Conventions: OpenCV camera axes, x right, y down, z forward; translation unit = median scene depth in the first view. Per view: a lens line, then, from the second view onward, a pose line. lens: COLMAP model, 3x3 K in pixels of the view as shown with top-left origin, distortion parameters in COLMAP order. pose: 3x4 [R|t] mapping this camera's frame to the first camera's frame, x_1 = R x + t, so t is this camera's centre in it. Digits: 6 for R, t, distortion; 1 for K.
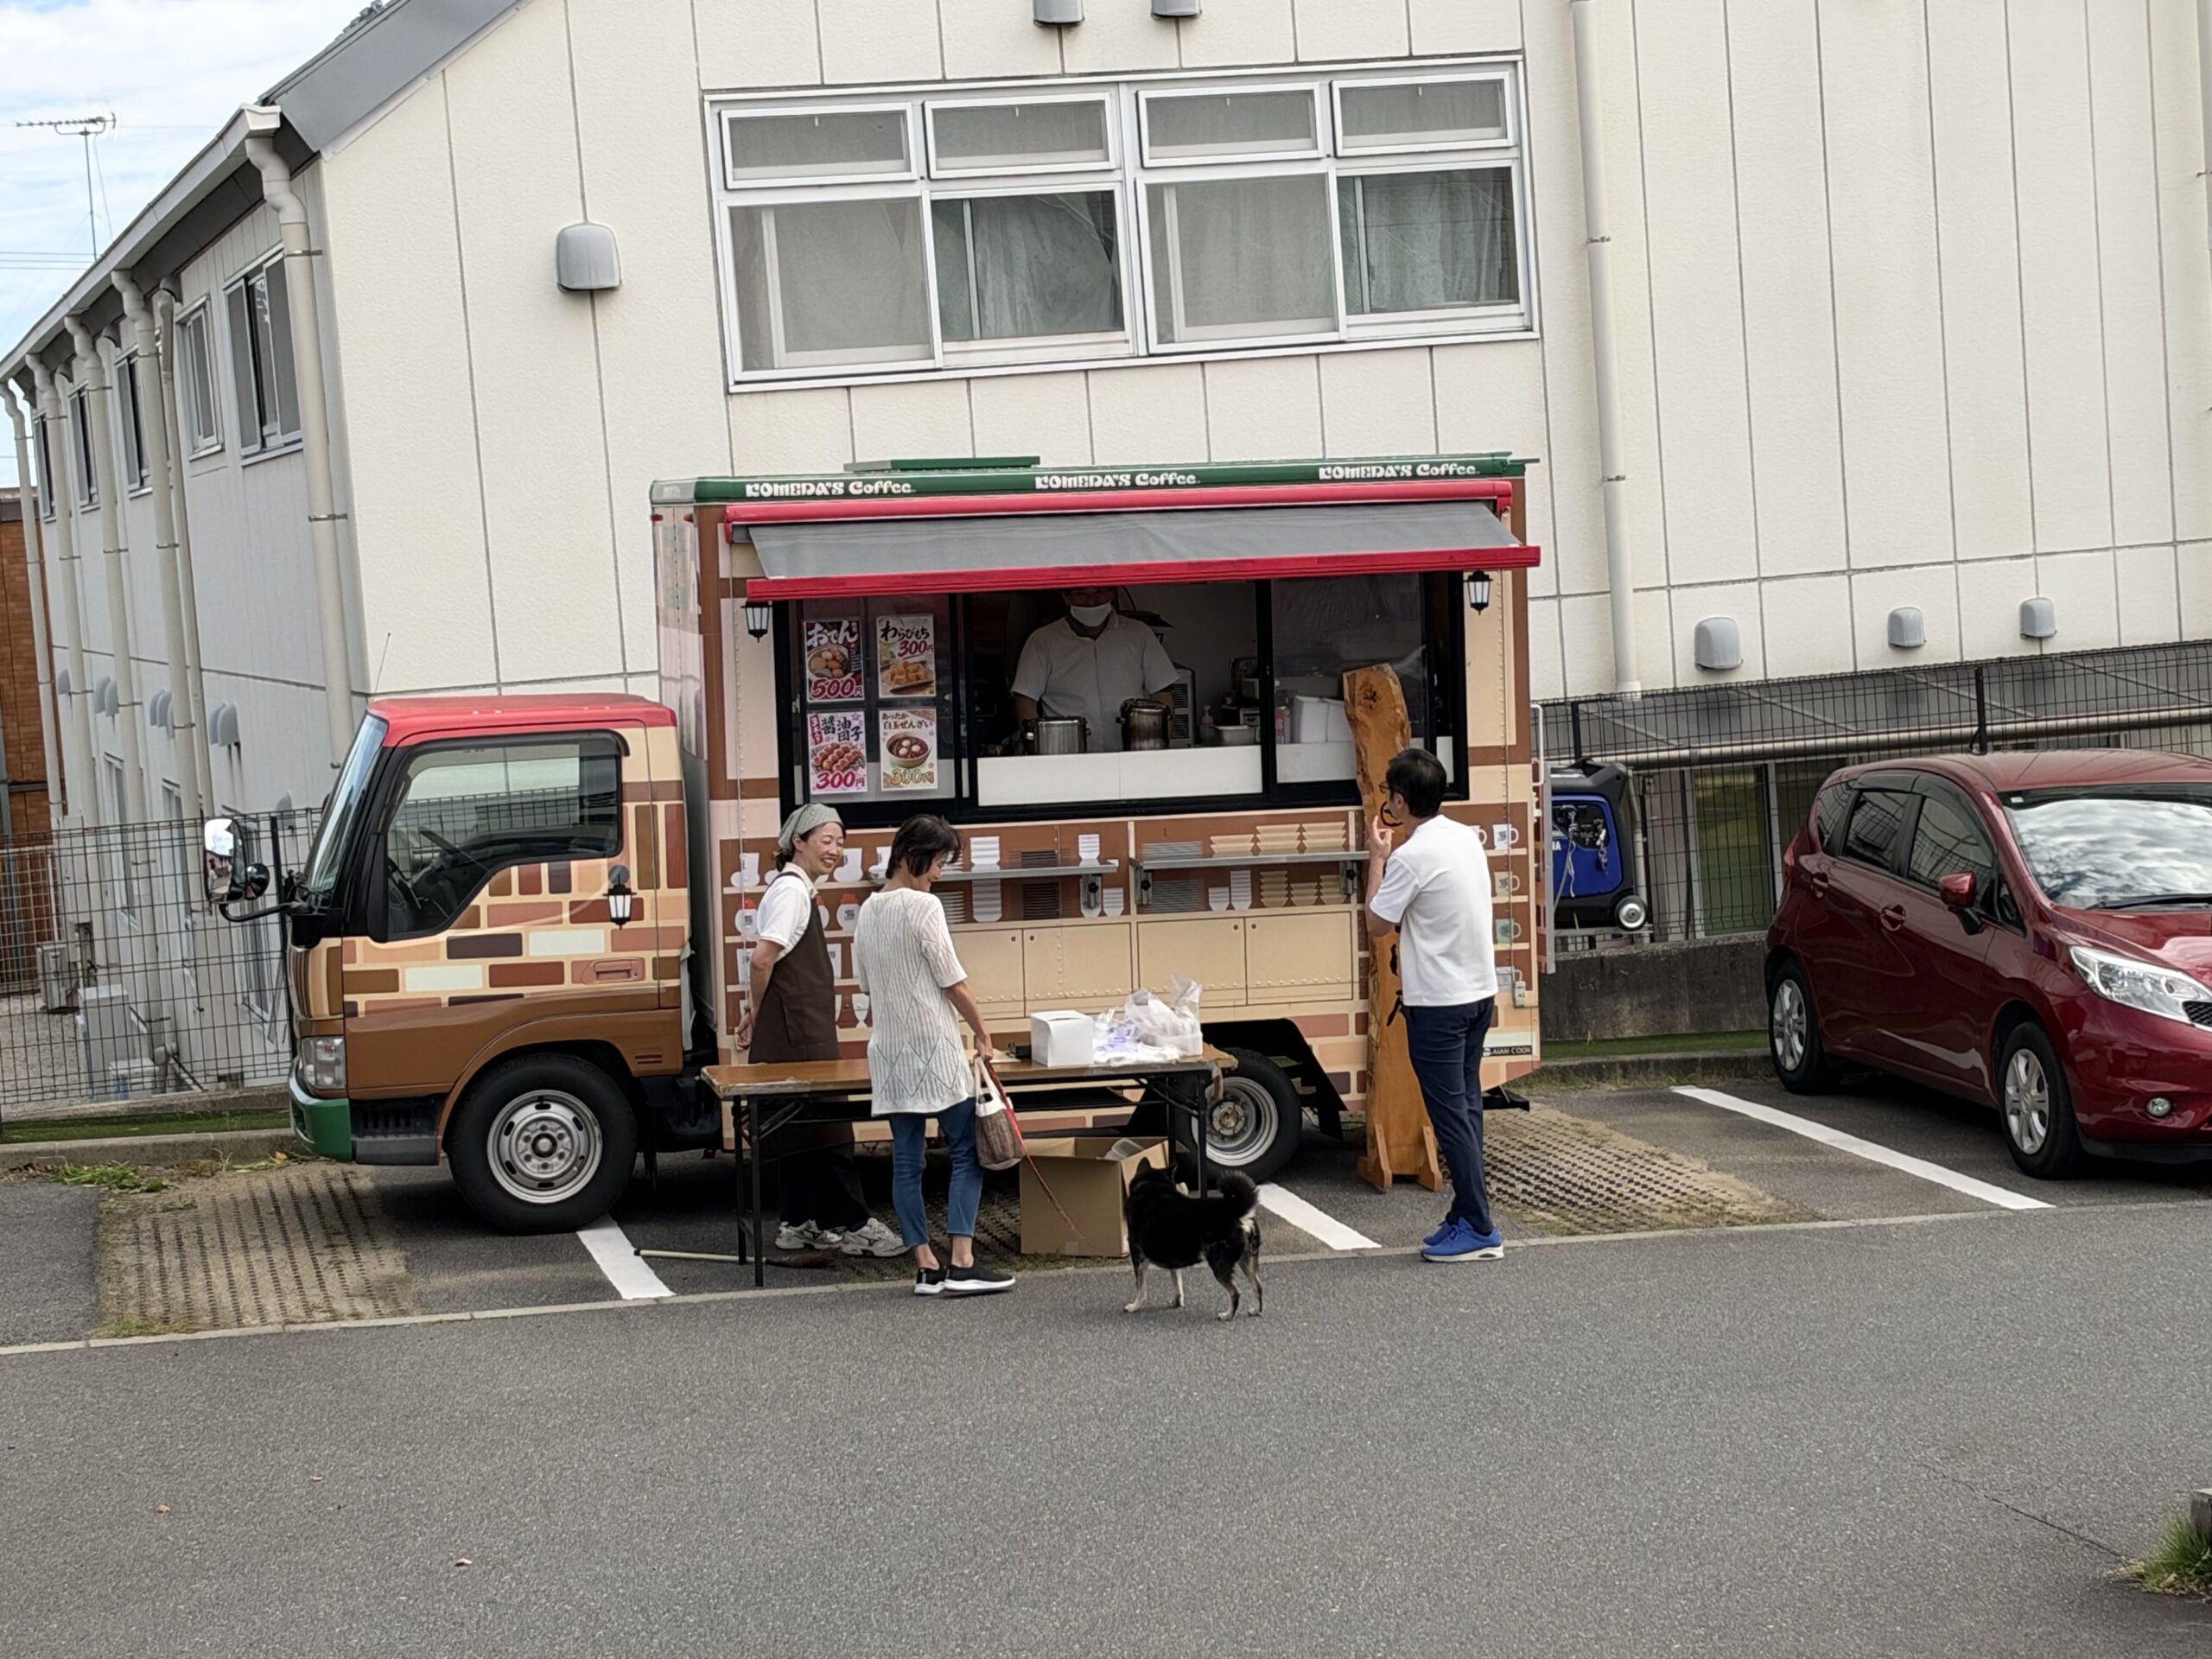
lens RADIAL K [[4376.0, 0, 1106.7], [0, 4376.0, 830.9], [0, 0, 1]] dist [0.228062, 0.000000]
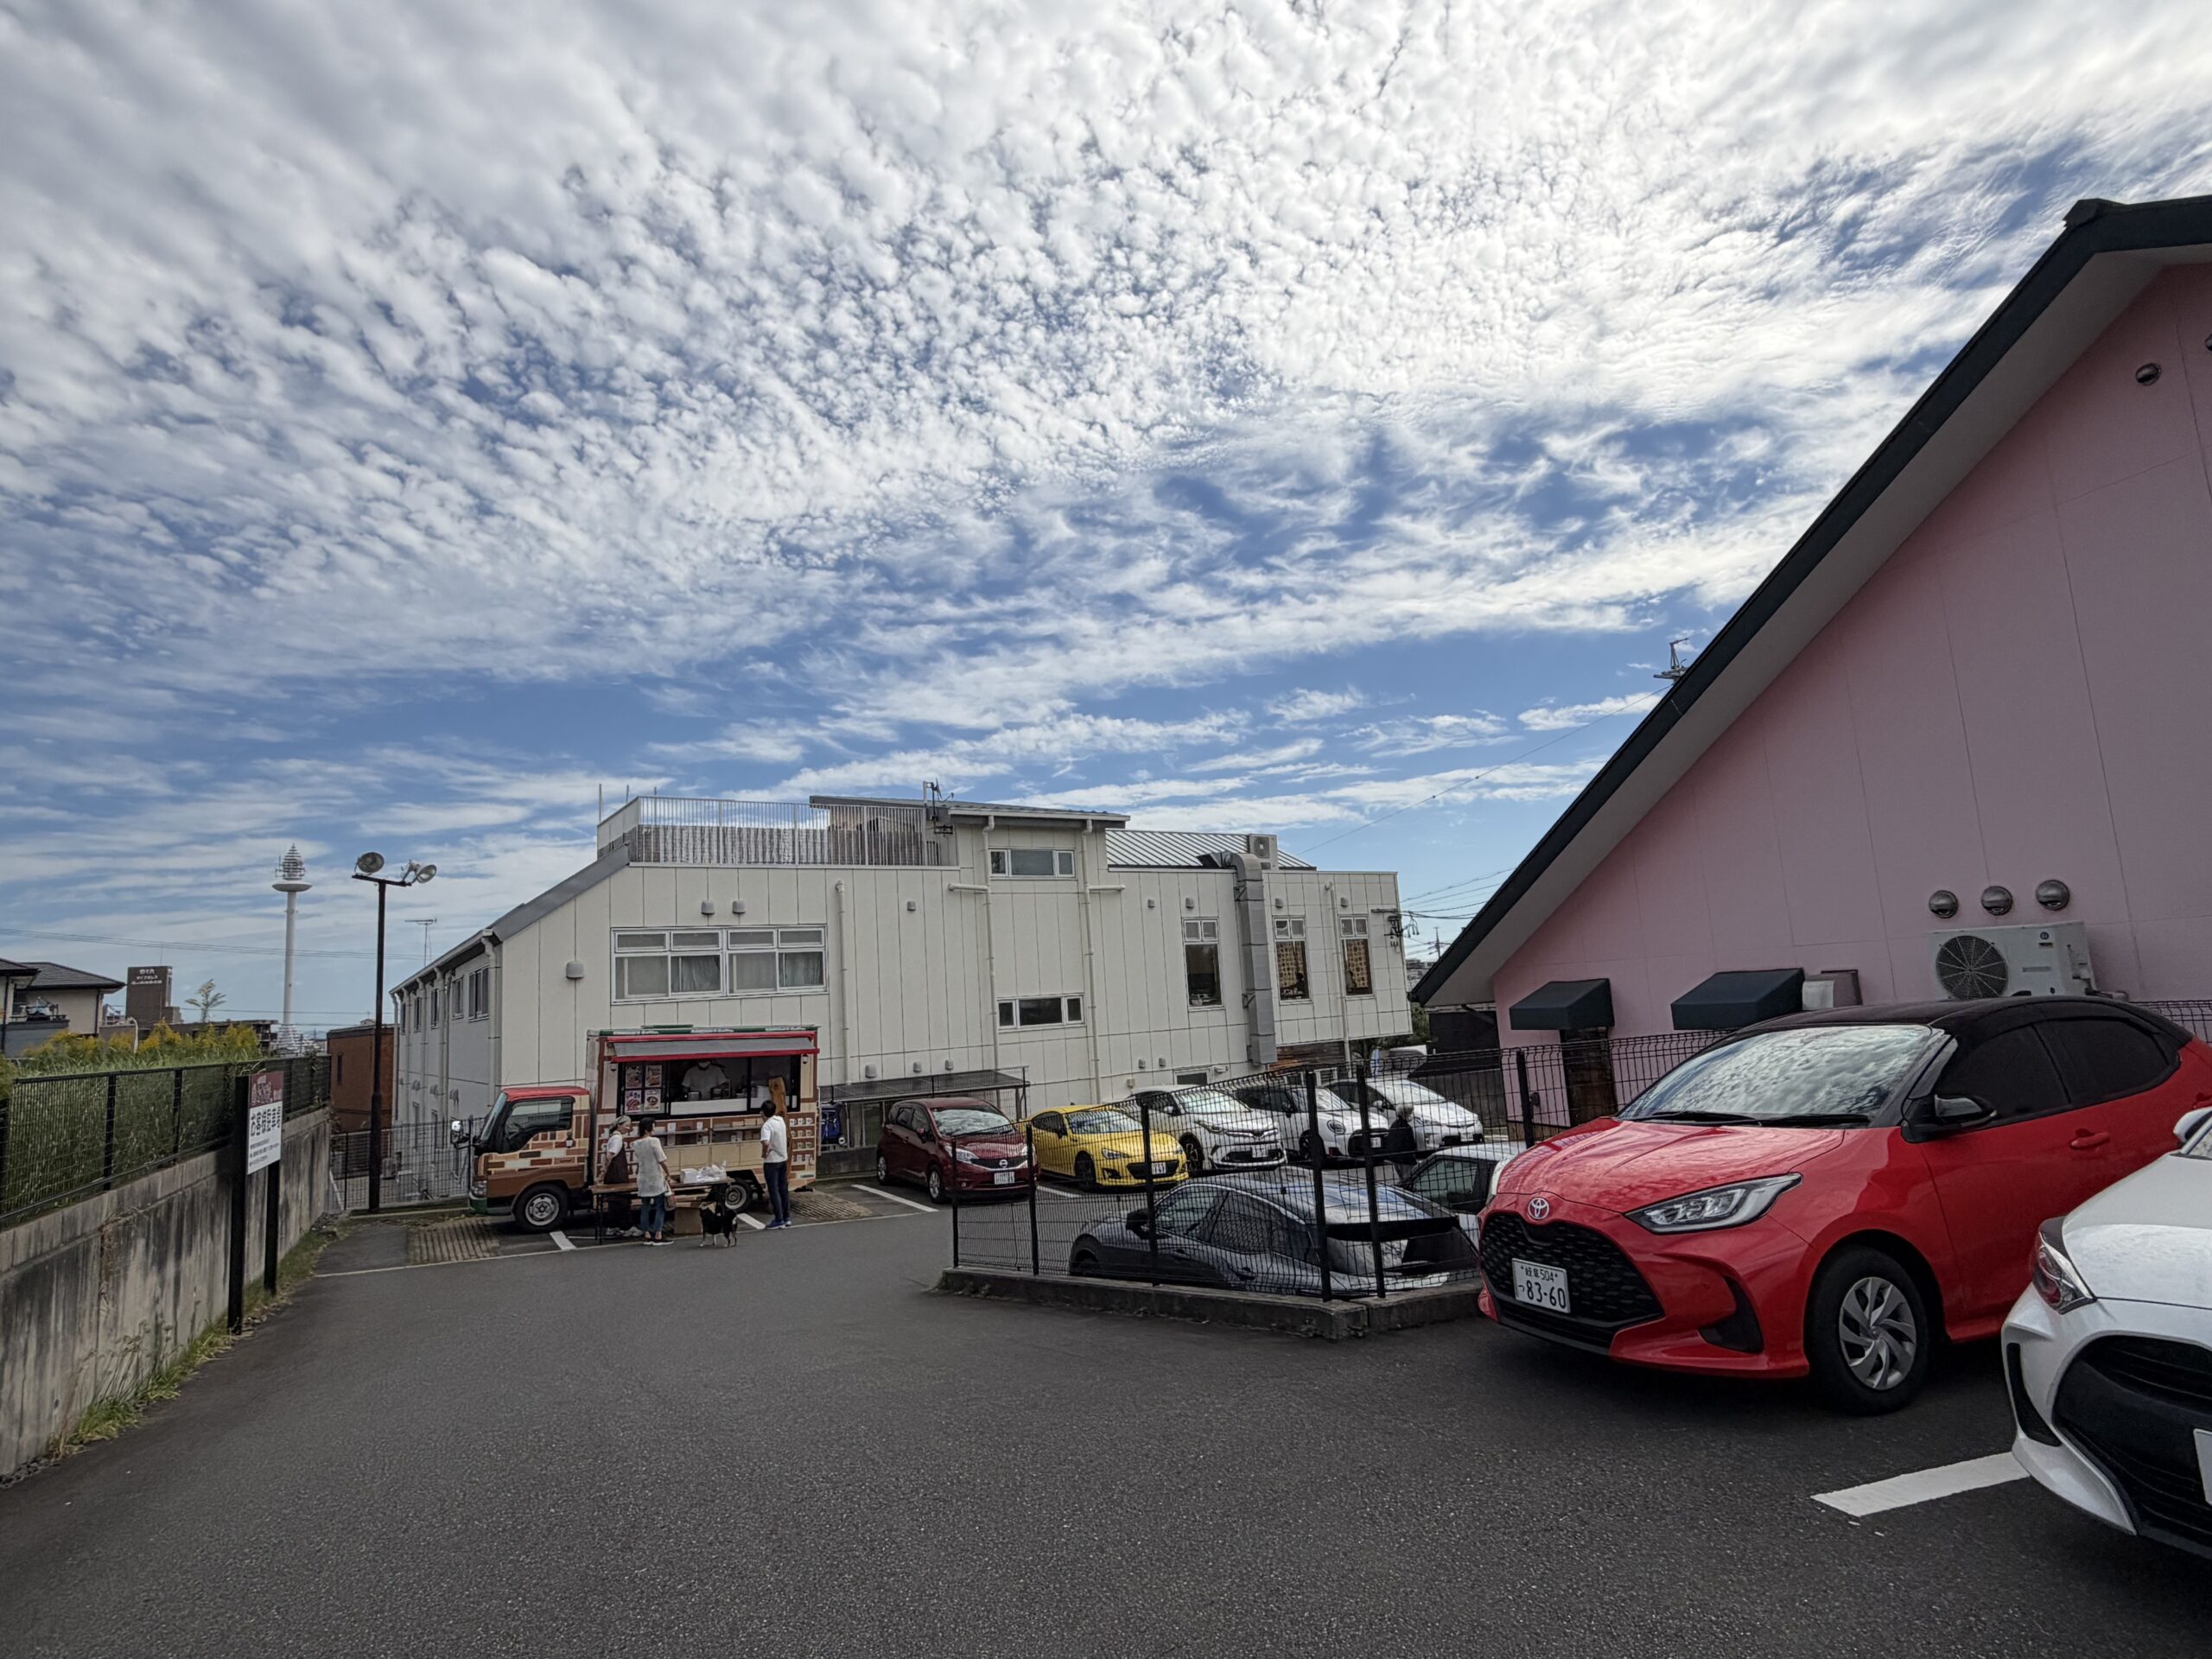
lens RADIAL K [[1178.5, 0, 1099.6], [0, 1178.5, 836.9], [0, 0, 1]] dist [-0.002317, -0.000249]
pose [[0.954233, 0.055993, 0.293774, 0.012705], [0.013520, 0.973235, -0.229415, -0.000951], [-0.298757, 0.222888, 0.927936, -0.141138]]
